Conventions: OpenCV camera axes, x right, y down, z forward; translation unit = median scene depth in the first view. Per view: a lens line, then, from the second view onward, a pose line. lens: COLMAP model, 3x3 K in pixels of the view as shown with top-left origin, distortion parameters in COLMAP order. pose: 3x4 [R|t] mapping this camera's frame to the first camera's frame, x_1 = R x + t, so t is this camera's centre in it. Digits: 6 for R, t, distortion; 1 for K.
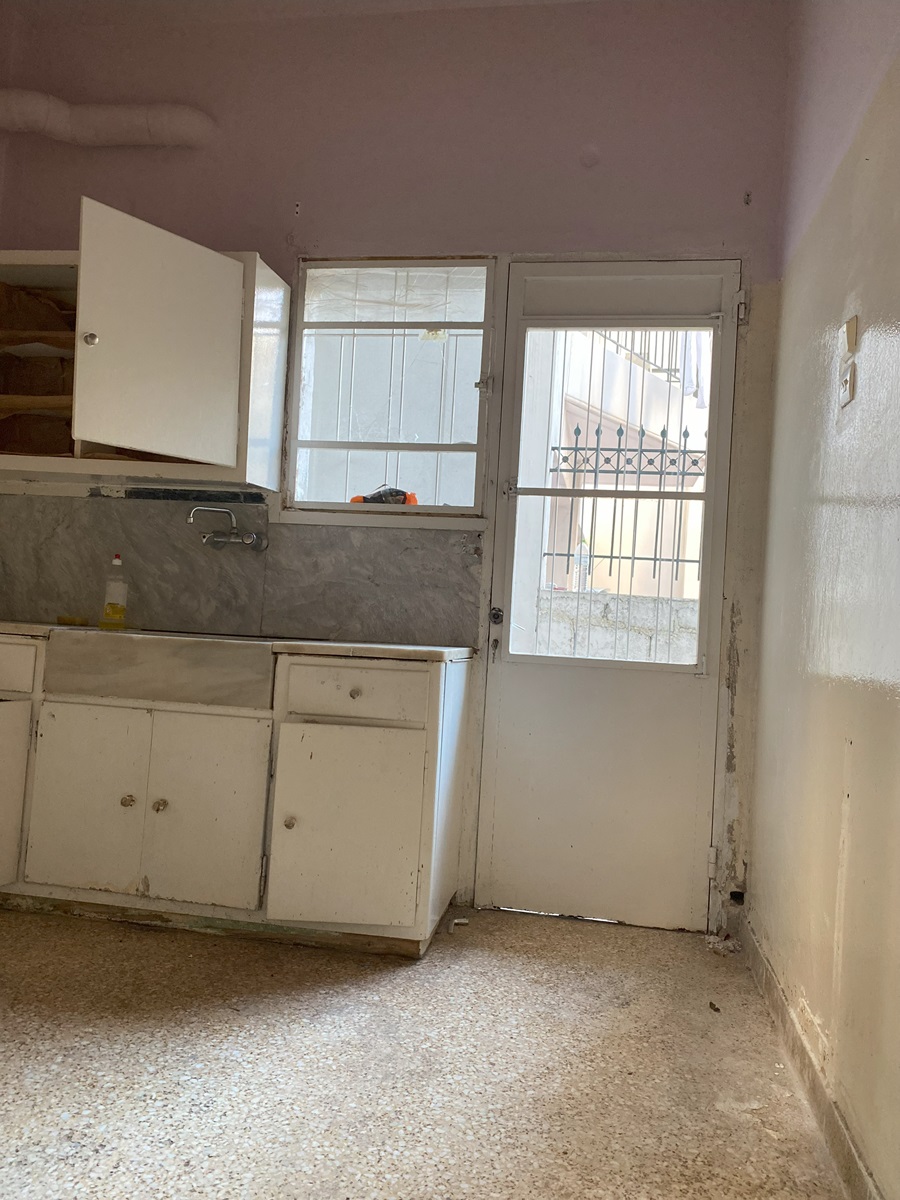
lens RADIAL K [[912.7, 0, 450.0], [0, 912.7, 600.0], [0, 0, 1]] dist [0.052332, -0.053539]
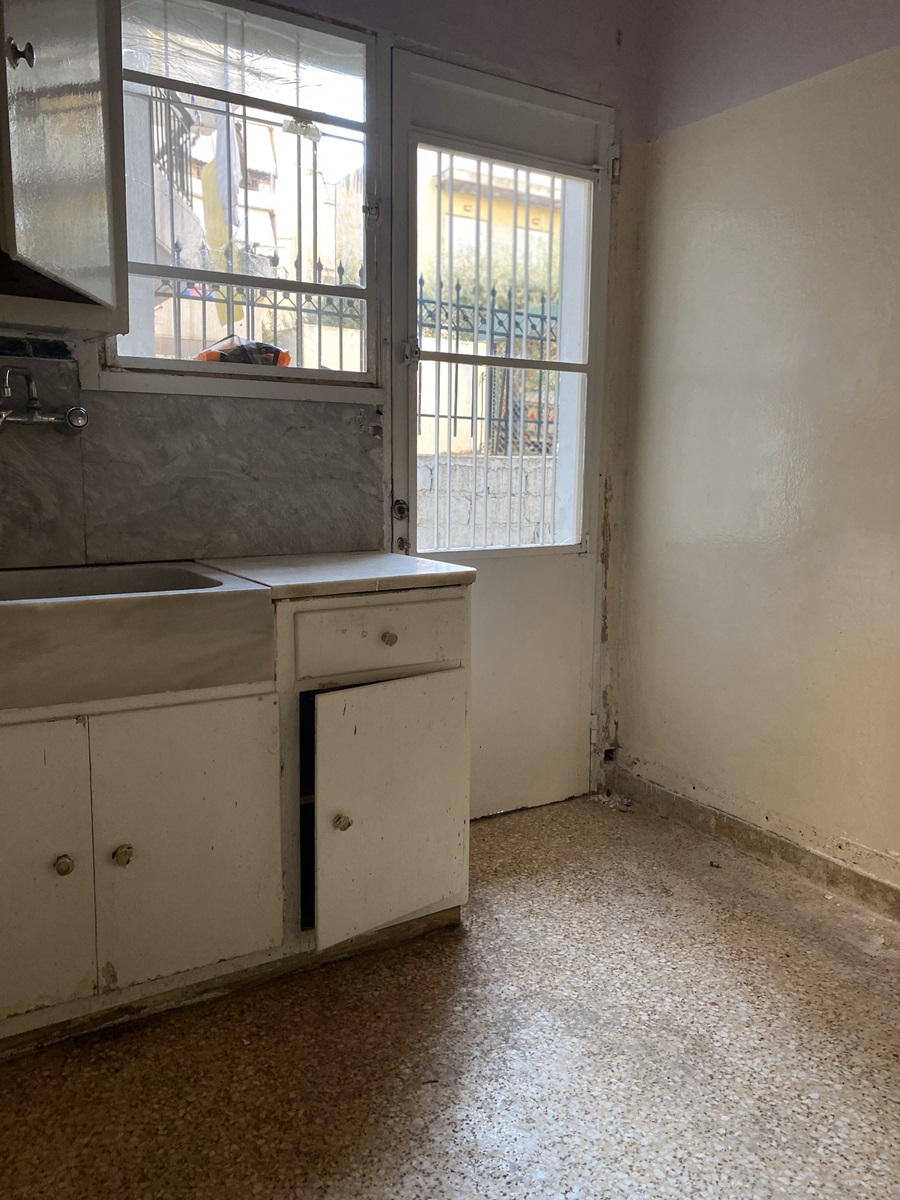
lens RADIAL K [[916.7, 0, 423.8], [0, 916.7, 586.1], [0, 0, 1]] dist [0.043070, -0.046433]
pose [[0.747223, -0.139054, 0.649863, -0.518019], [0.013979, 0.980937, 0.193823, -0.080358], [-0.664427, -0.135744, 0.734922, 0.382069]]
